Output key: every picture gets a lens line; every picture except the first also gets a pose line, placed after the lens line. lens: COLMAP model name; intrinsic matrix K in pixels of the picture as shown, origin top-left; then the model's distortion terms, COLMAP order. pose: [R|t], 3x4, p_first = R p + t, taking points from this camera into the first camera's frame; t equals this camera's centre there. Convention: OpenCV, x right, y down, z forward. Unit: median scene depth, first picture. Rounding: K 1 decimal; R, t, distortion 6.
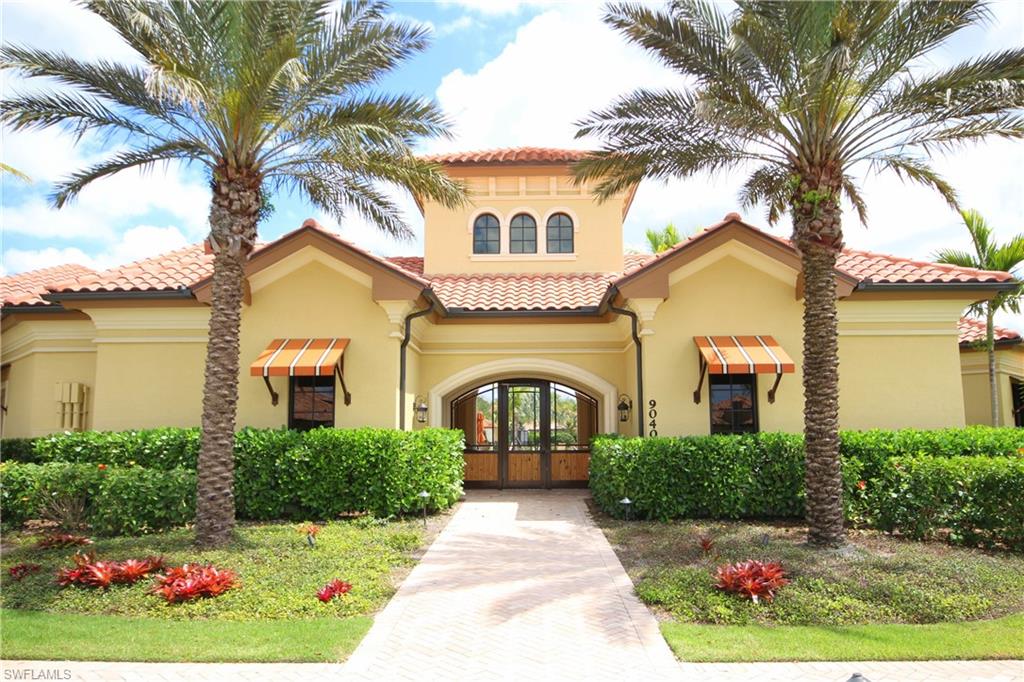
lens RADIAL K [[706.7, 0, 513.6], [0, 706.7, 340.3], [0, 0, 1]] dist [0.006520, 0.000917]
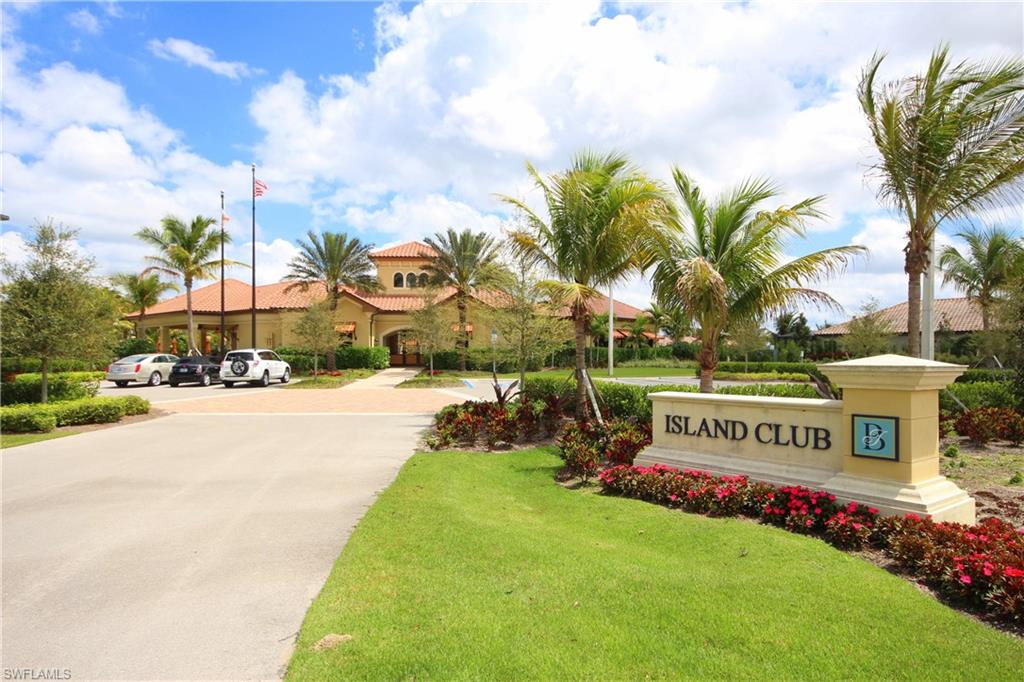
lens RADIAL K [[824.6, 0, 511.8], [0, 824.6, 342.3], [0, 0, 1]] dist [-0.000660, -0.000111]
pose [[0.999546, 0.003525, 0.029911, 0.394369], [-0.006889, 0.993557, 0.113123, -0.344272], [-0.029320, -0.113278, 0.993131, -2.906586]]
